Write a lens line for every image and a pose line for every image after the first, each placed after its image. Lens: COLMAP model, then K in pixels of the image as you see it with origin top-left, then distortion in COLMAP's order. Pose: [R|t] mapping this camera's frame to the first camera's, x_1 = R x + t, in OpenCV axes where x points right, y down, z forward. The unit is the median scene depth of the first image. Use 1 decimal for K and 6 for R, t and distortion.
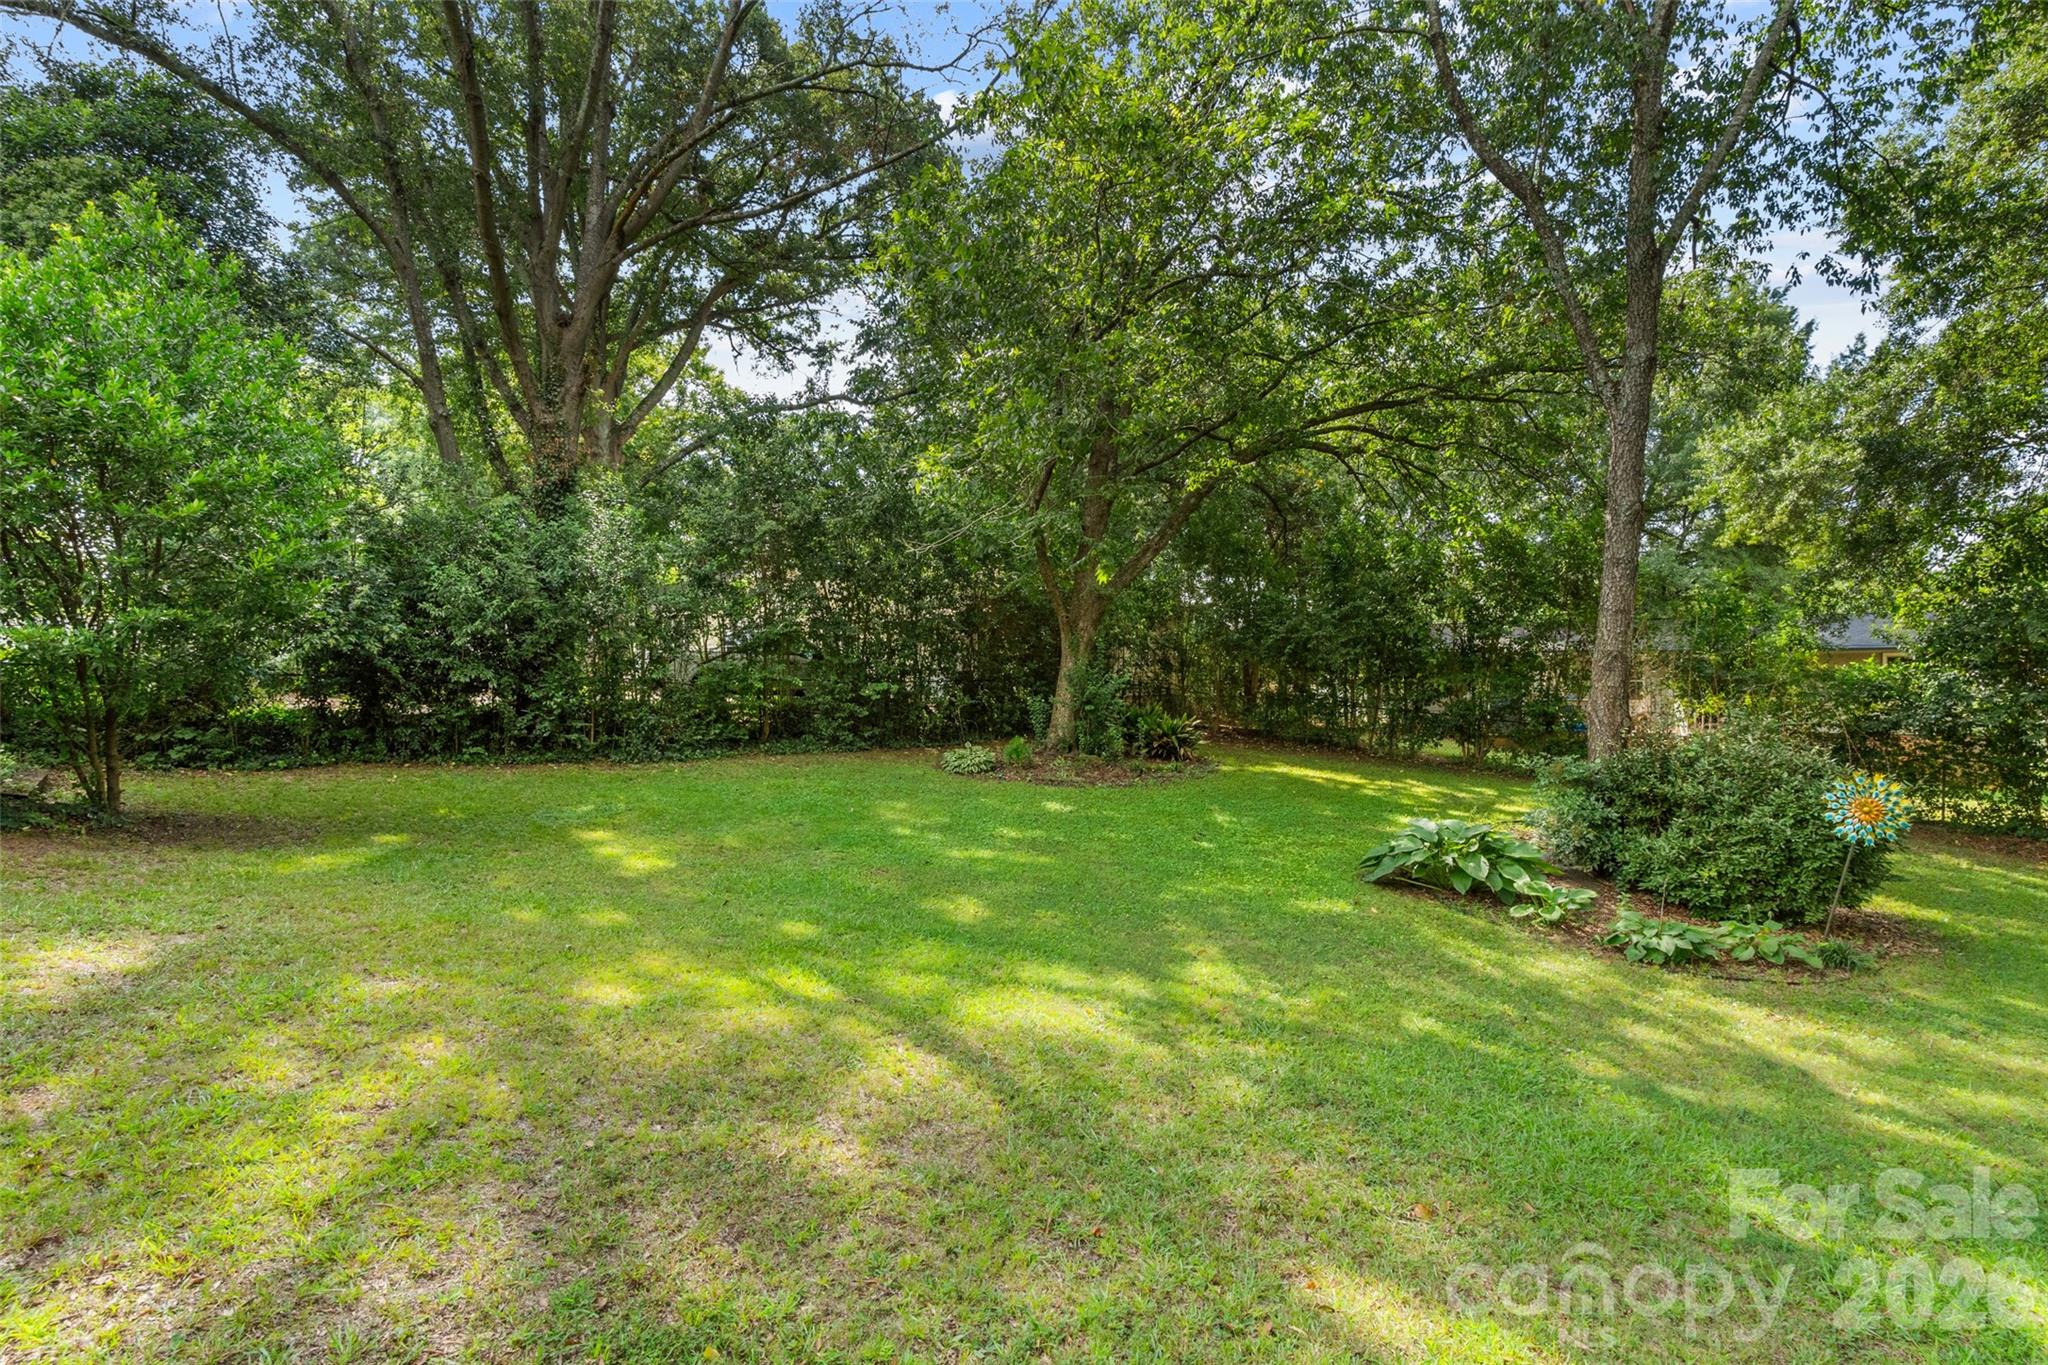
lens RADIAL K [[948.8, 0, 1018.7], [0, 948.8, 677.1], [0, 0, 1]] dist [-0.002667, -0.000591]
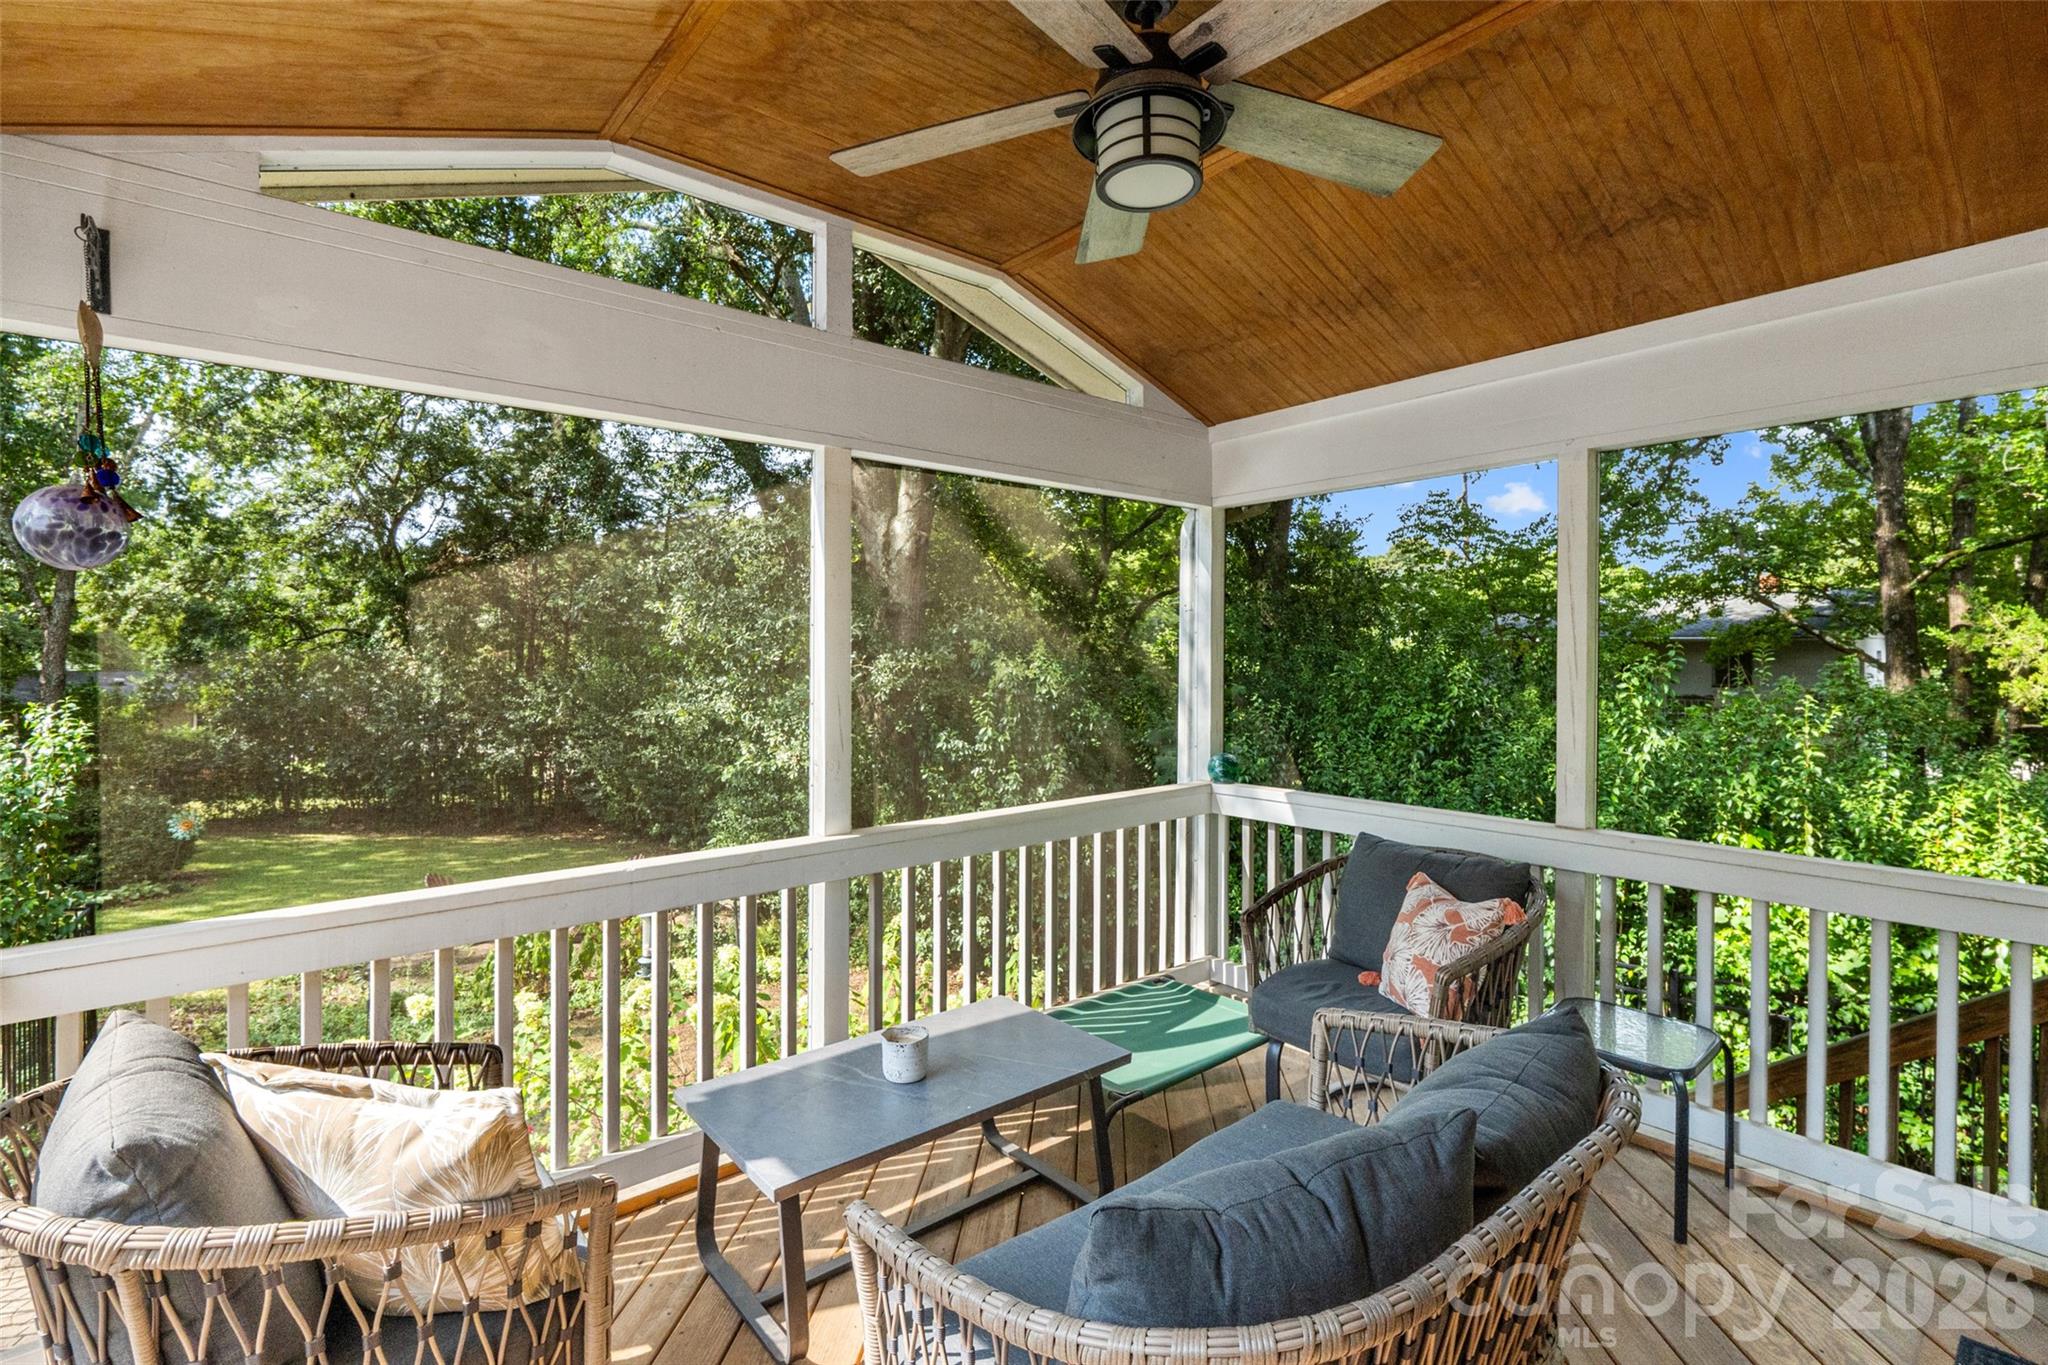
lens RADIAL K [[969.5, 0, 1023.2], [0, 969.5, 655.9], [0, 0, 1]] dist [0.001813, 0.000328]
pose [[0.123444, 0.007372, 0.992324, -0.840097], [0.005253, 0.999954, -0.008082, -0.167995], [-0.992338, 0.006210, 0.123399, -0.919835]]
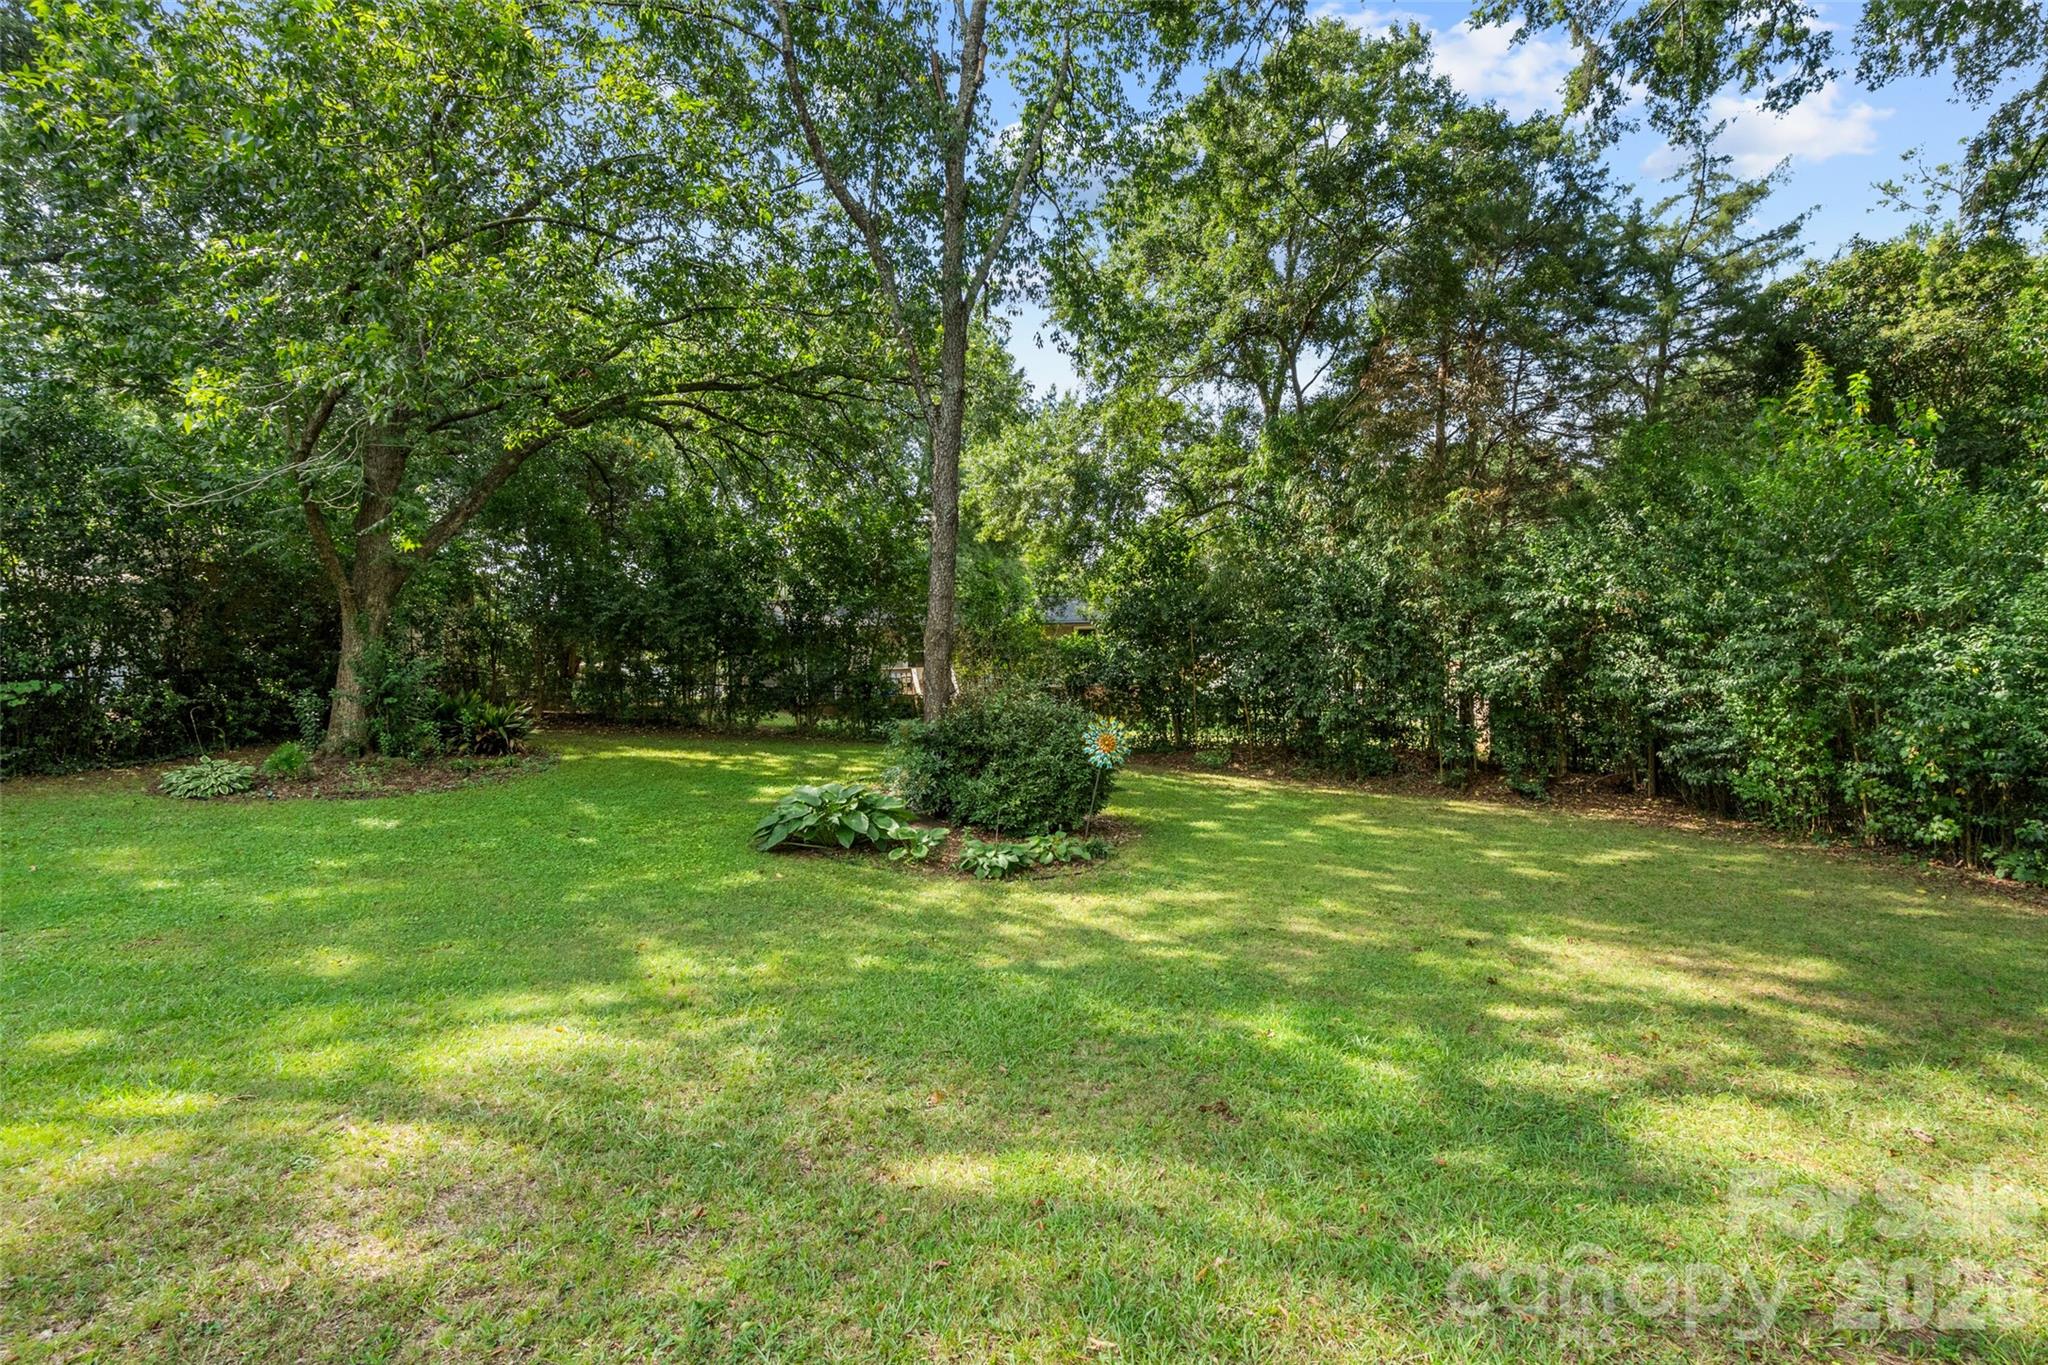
lens RADIAL K [[968.6, 0, 1031.0], [0, 968.6, 674.3], [0, 0, 1]] dist [-0.004566, -0.000455]
pose [[0.755193, -0.038967, 0.654343, -0.082944], [0.023817, 0.999204, 0.032015, -0.006712], [-0.655069, -0.008593, 0.755520, -0.007238]]
